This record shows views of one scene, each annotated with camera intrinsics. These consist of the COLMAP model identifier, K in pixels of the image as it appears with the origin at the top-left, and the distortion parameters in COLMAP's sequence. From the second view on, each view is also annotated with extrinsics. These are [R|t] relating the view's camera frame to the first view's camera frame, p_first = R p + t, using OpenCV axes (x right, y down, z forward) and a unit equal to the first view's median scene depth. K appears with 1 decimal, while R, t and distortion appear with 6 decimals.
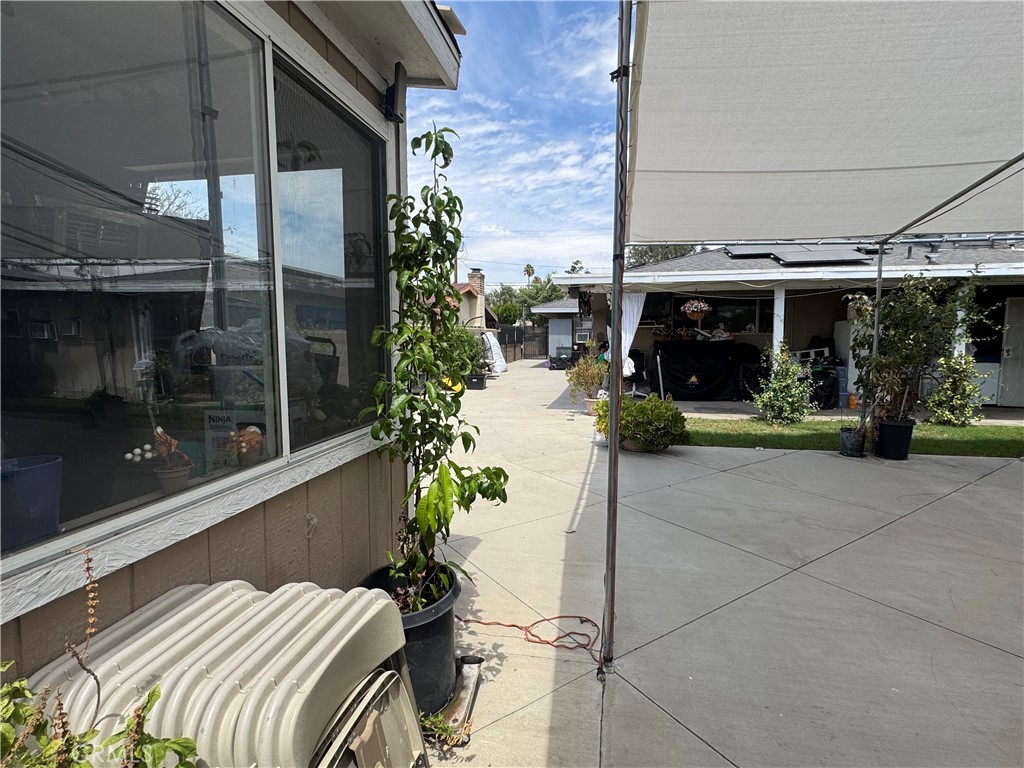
lens RADIAL K [[520.2, 0, 512.0], [0, 520.2, 384.0], [0, 0, 1]] dist [-0.004711, -0.000780]
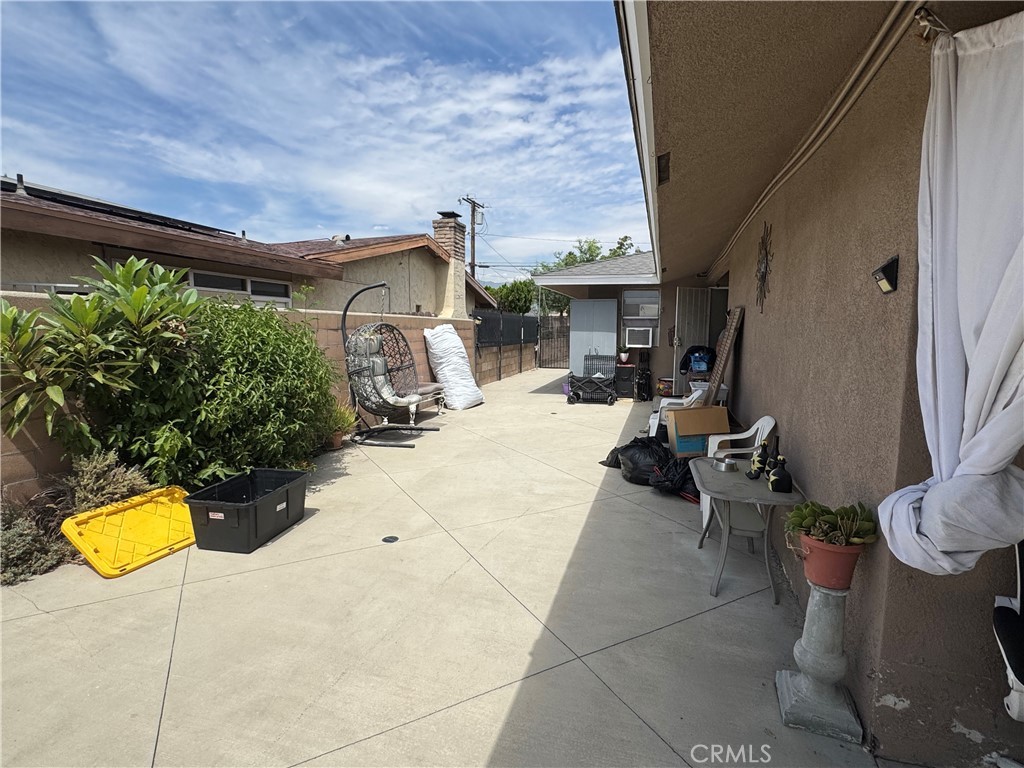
lens RADIAL K [[520.2, 0, 512.0], [0, 520.2, 384.0], [0, 0, 1]] dist [-0.004711, -0.000780]
pose [[0.996411, 0.019839, -0.082290, 0.056009], [-0.018903, 0.999748, 0.012142, -0.046762], [0.082511, -0.010543, 0.996534, 0.483139]]
